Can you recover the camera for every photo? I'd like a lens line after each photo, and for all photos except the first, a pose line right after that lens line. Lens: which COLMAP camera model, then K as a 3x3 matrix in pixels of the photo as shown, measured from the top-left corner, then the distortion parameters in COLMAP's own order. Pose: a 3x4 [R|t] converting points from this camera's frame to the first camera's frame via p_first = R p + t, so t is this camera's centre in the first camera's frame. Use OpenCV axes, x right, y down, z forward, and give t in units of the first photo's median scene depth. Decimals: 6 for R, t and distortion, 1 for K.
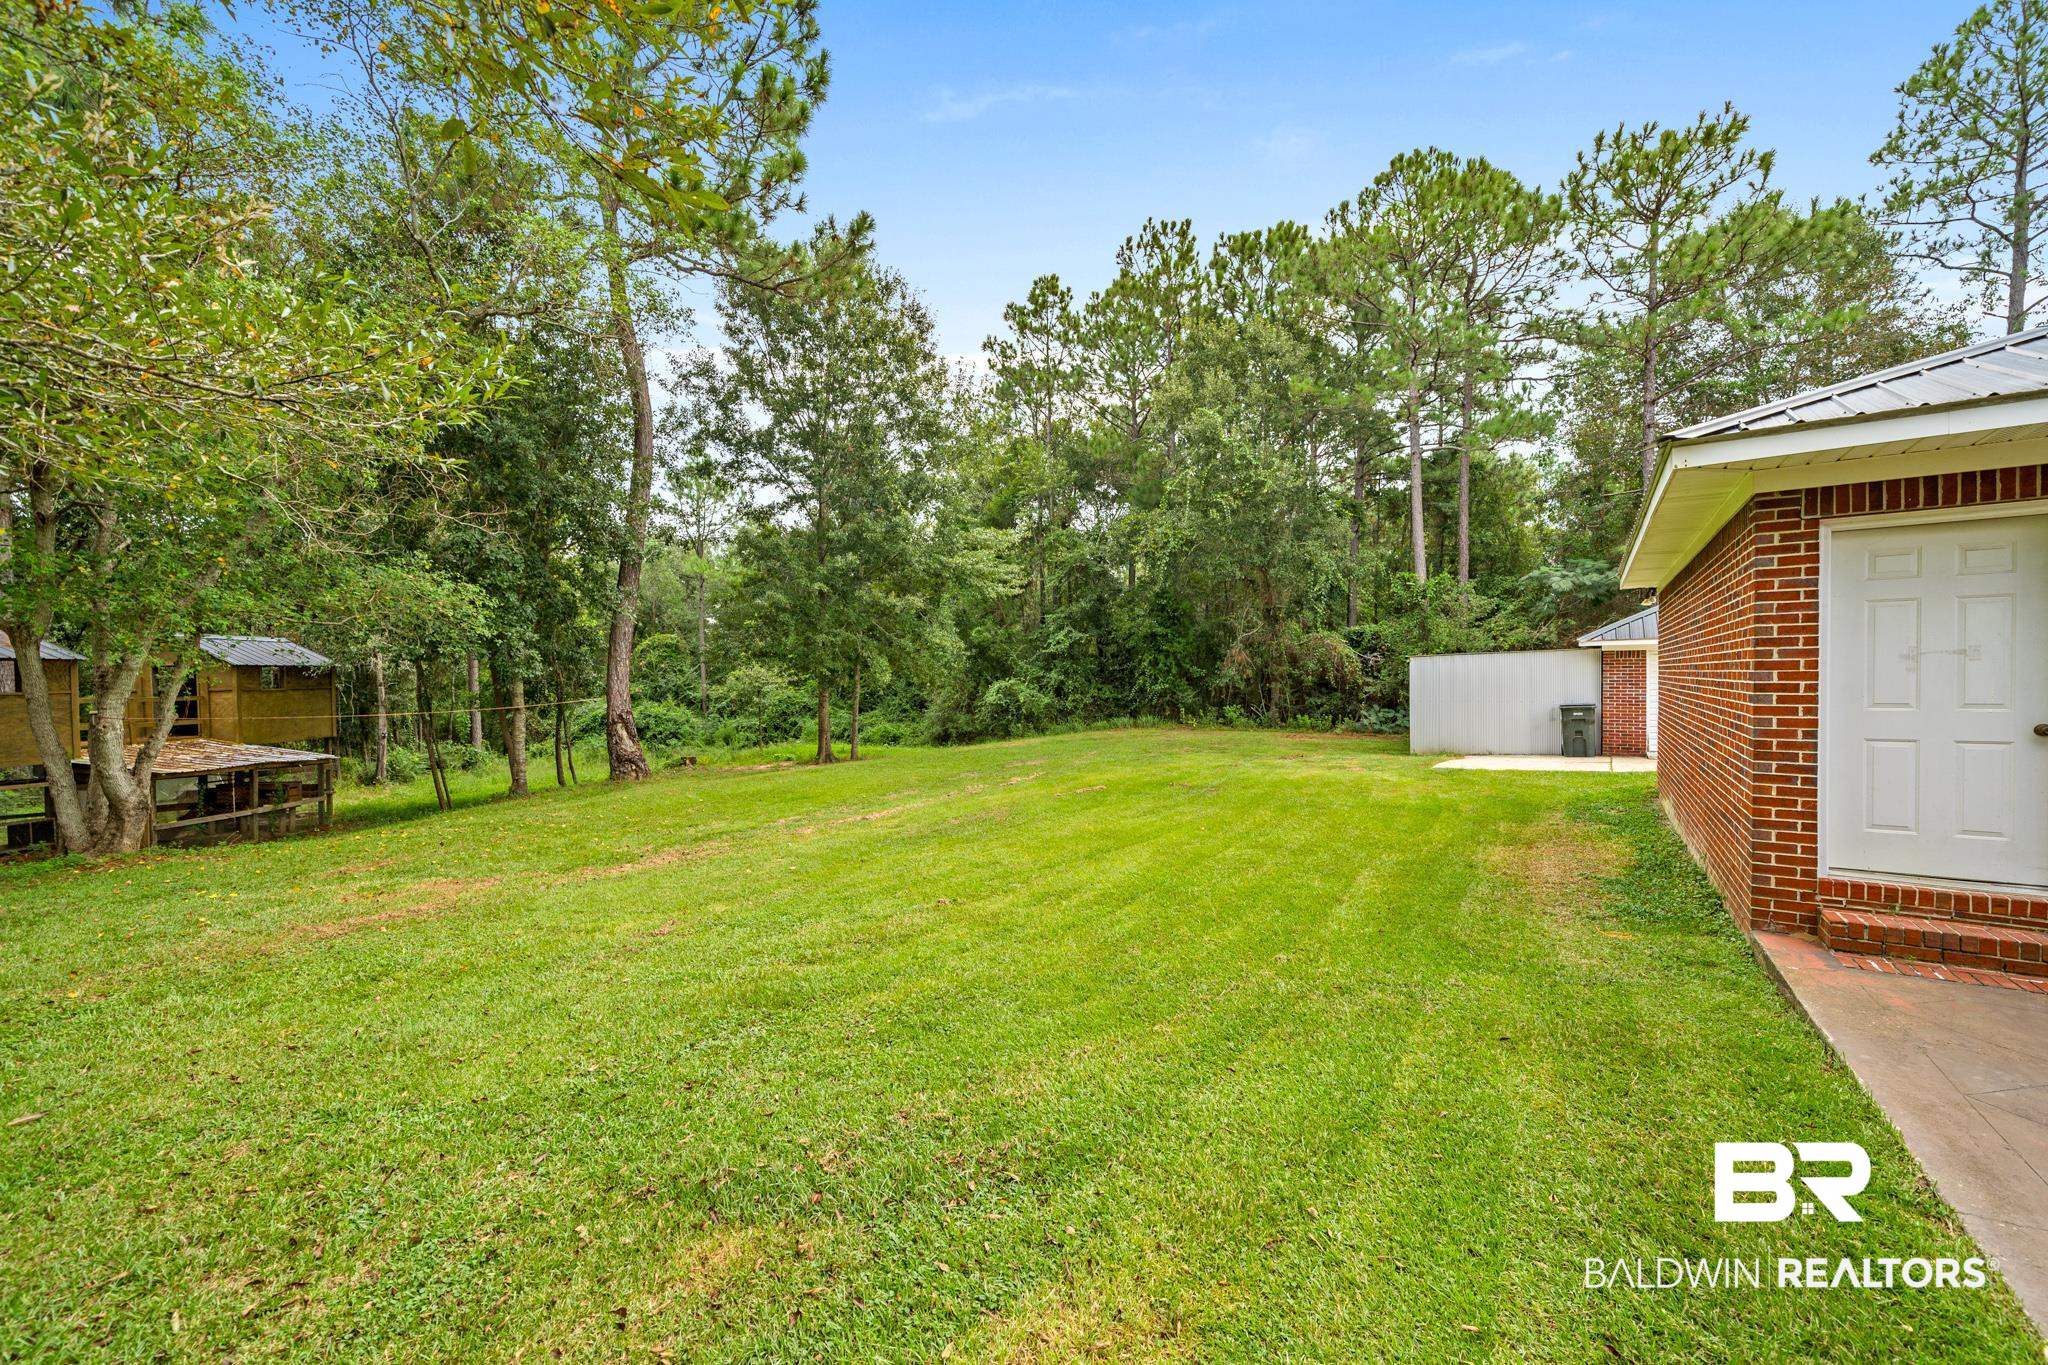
lens RADIAL K [[791.4, 0, 1016.1], [0, 791.4, 695.2], [0, 0, 1]] dist [-0.006686, -0.000104]
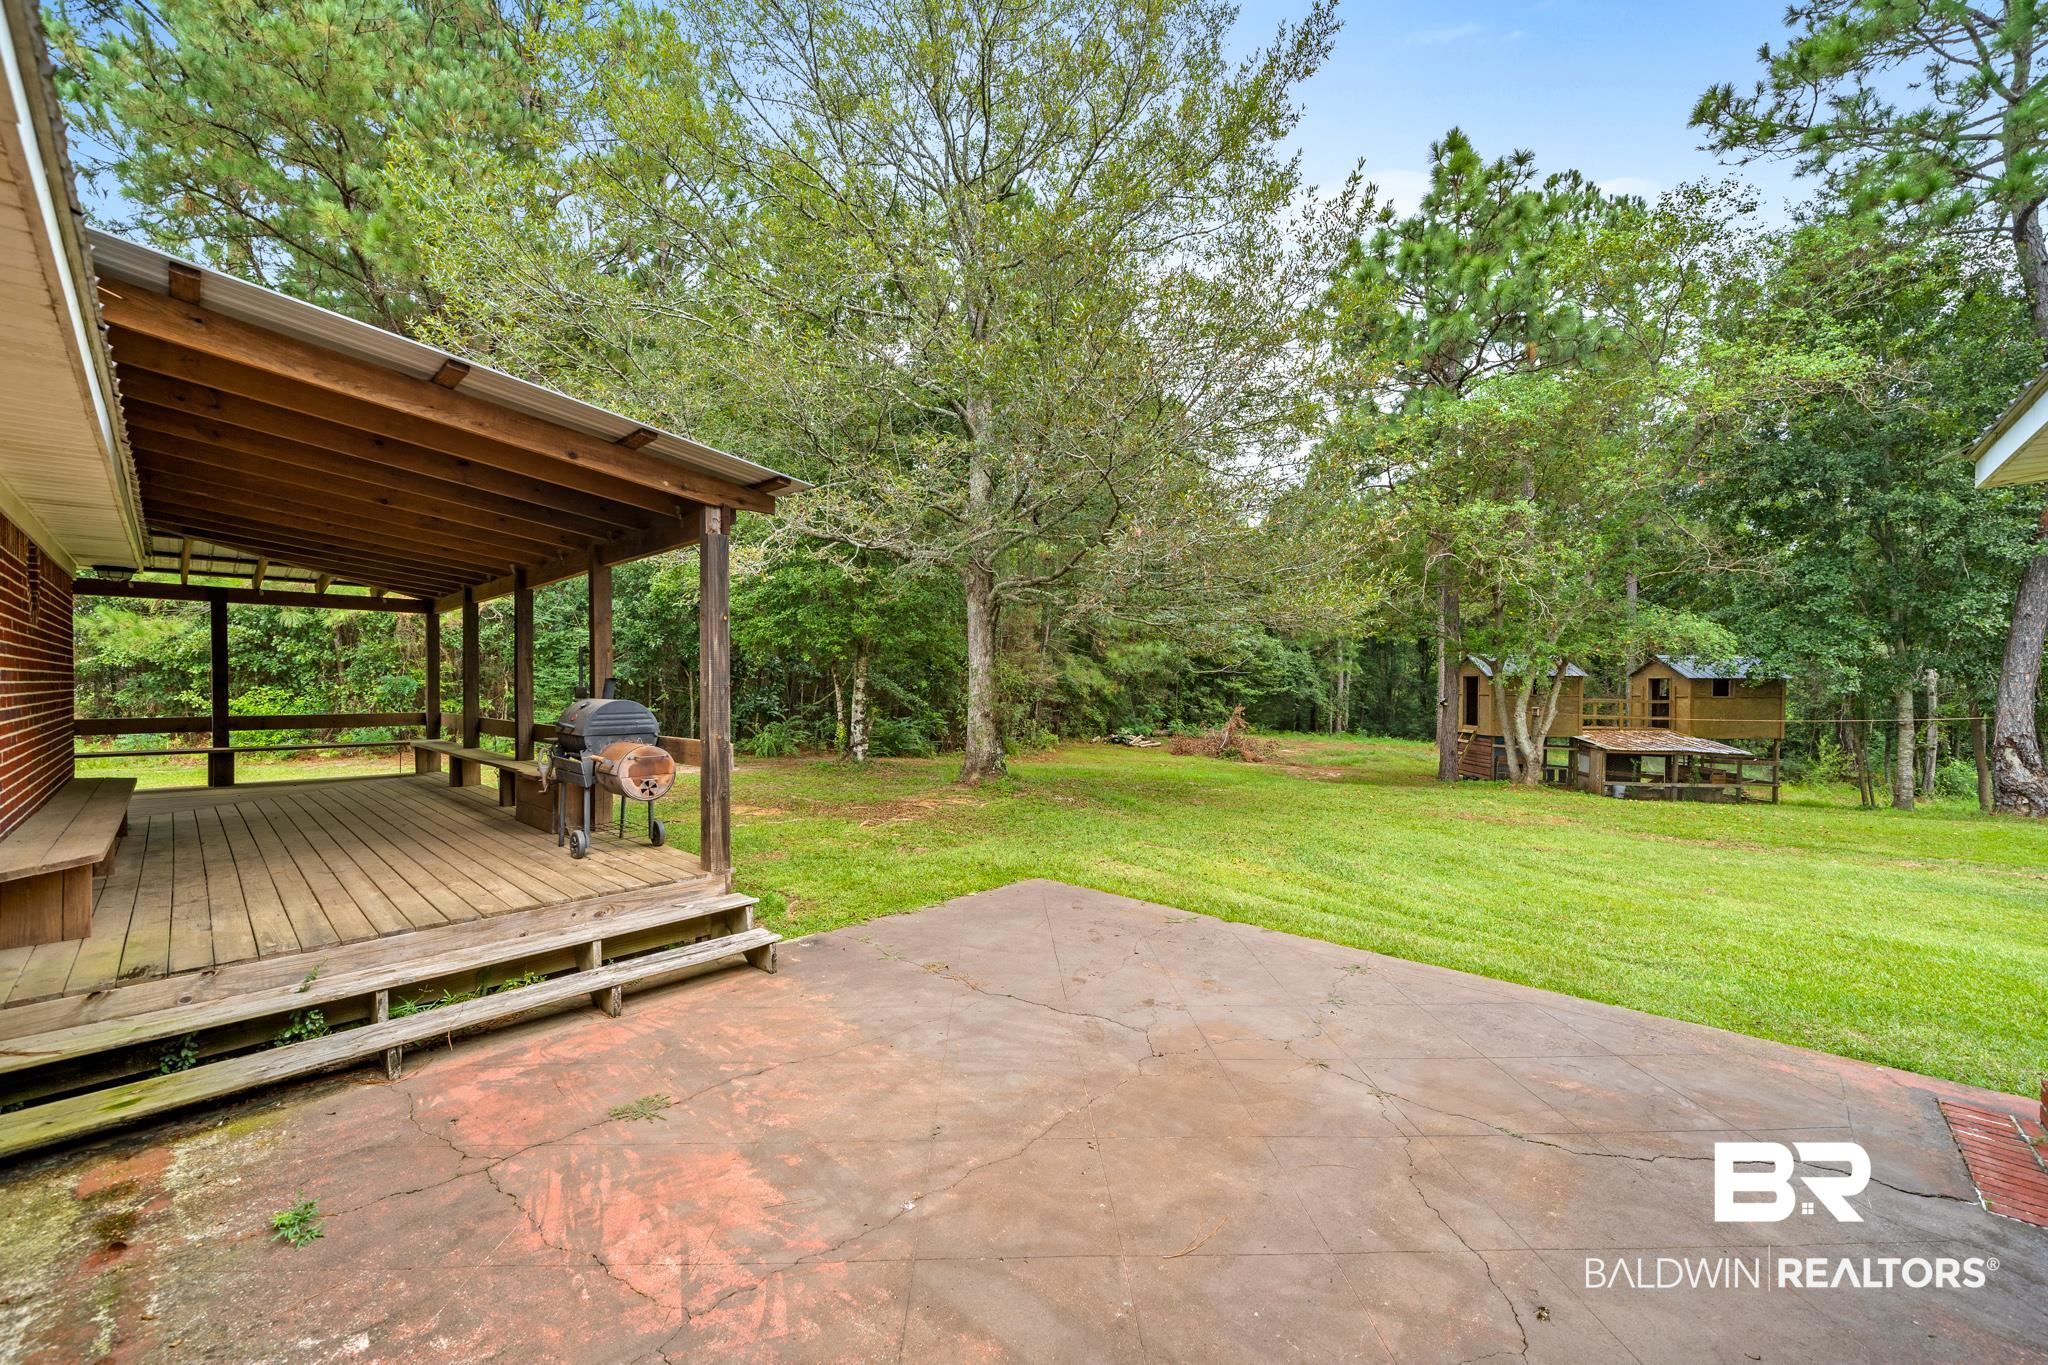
lens RADIAL K [[784.8, 0, 1019.5], [0, 784.8, 693.2], [0, 0, 1]] dist [-0.002590, -0.000119]
pose [[-0.134813, 0.024248, -0.990574, 0.347450], [-0.026298, 0.999261, 0.028039, -0.014096], [0.990522, 0.029830, -0.134076, 0.024895]]
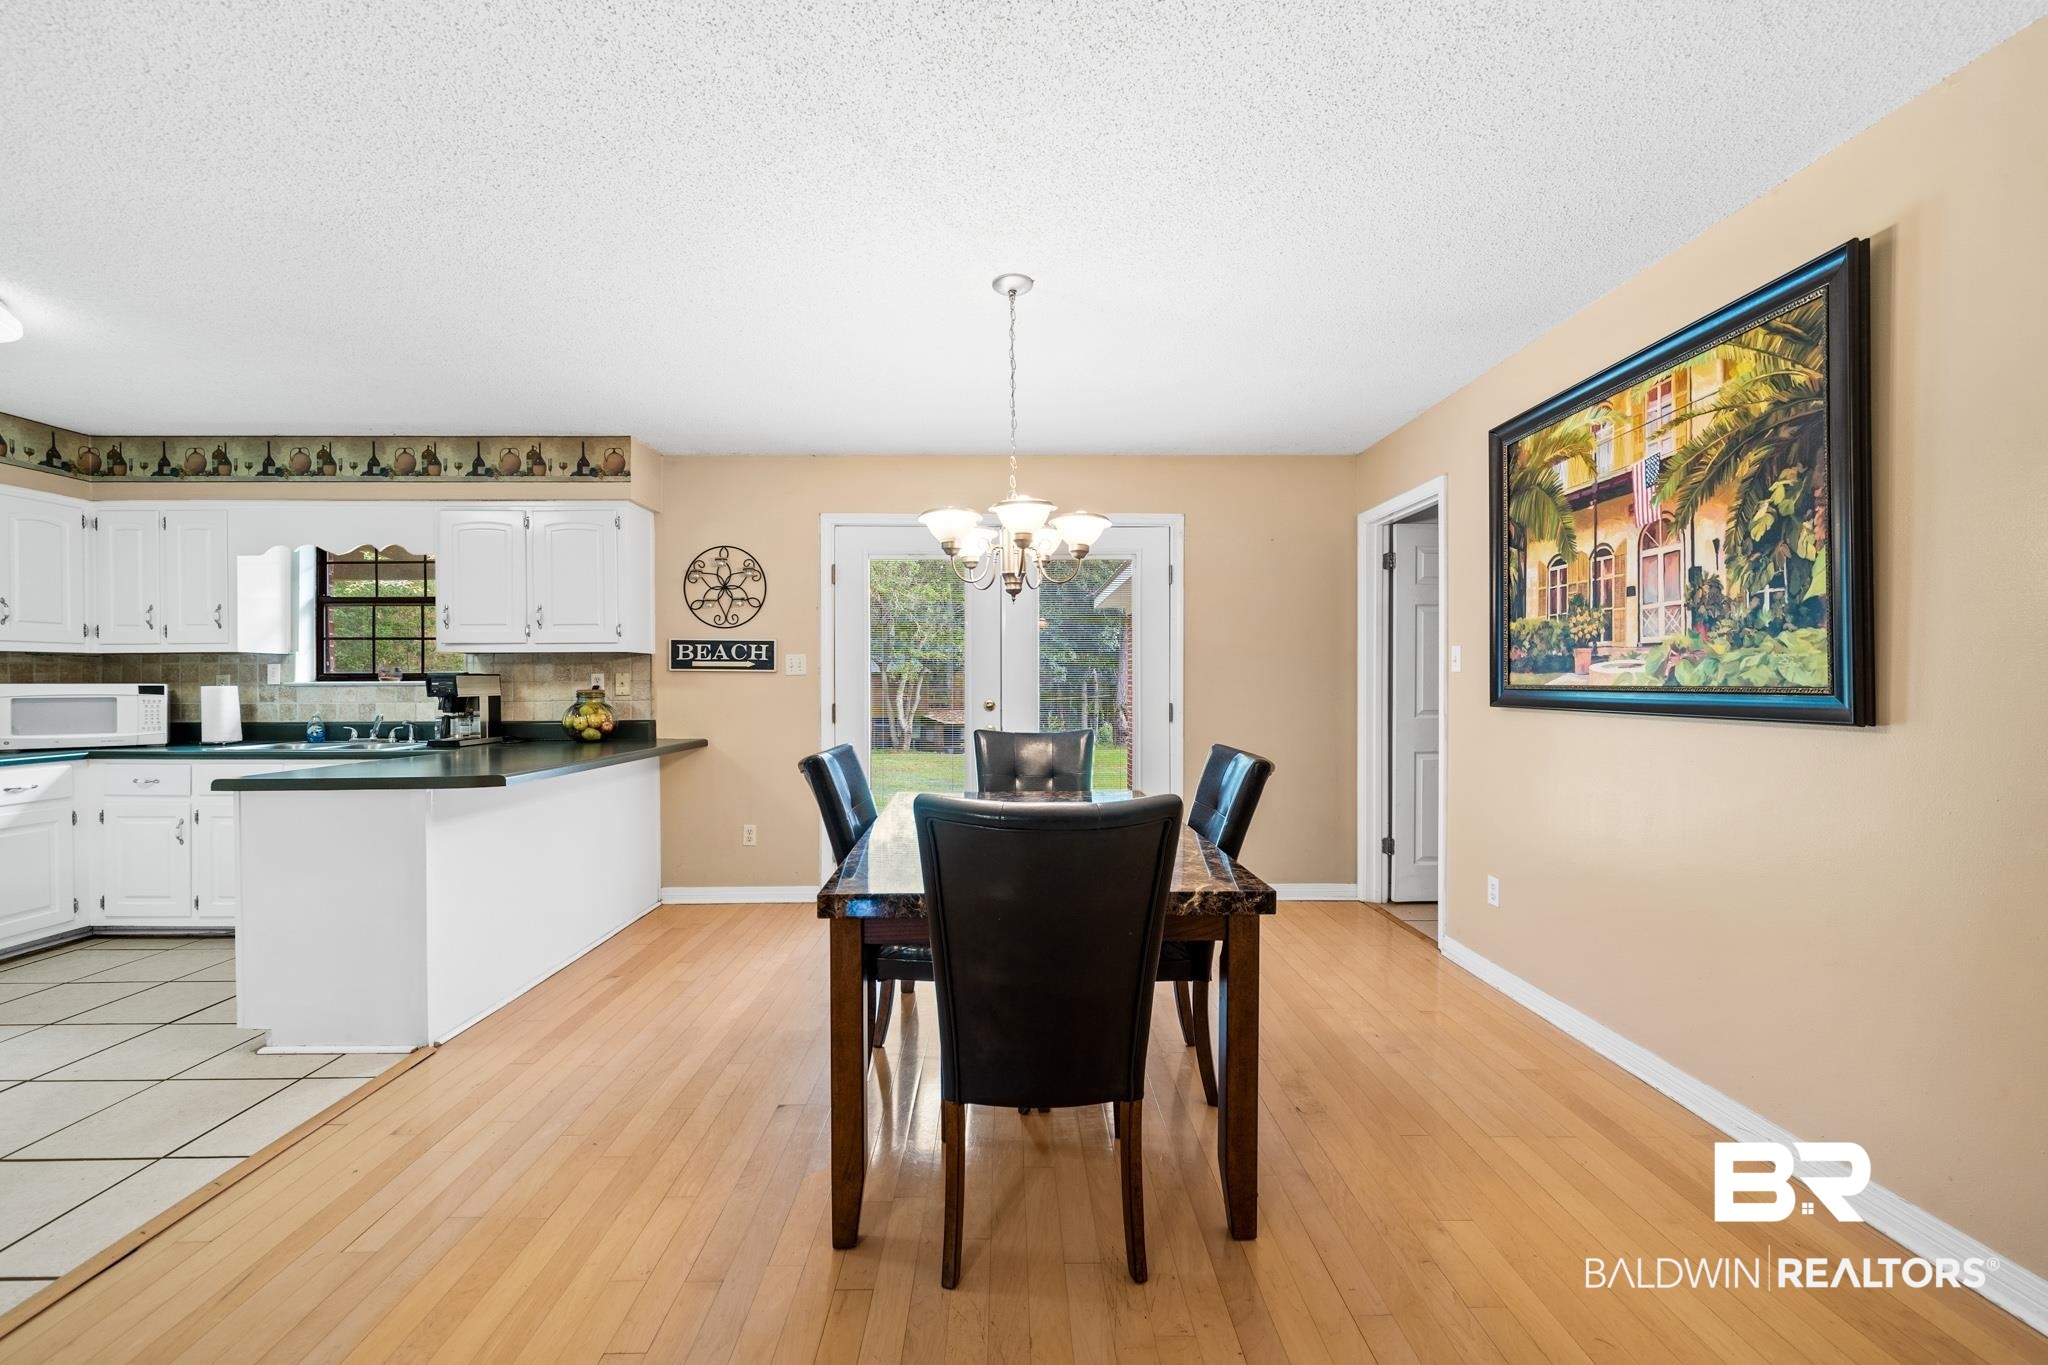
lens RADIAL K [[821.6, 0, 1019.5], [0, 821.6, 686.5], [0, 0, 1]] dist [-0.002197, -0.000206]
pose [[0.591016, 0.017721, -0.806465, 0.518978], [-0.019734, 0.999777, 0.007506, -0.015667], [0.806418, 0.011478, 0.591234, -0.120170]]
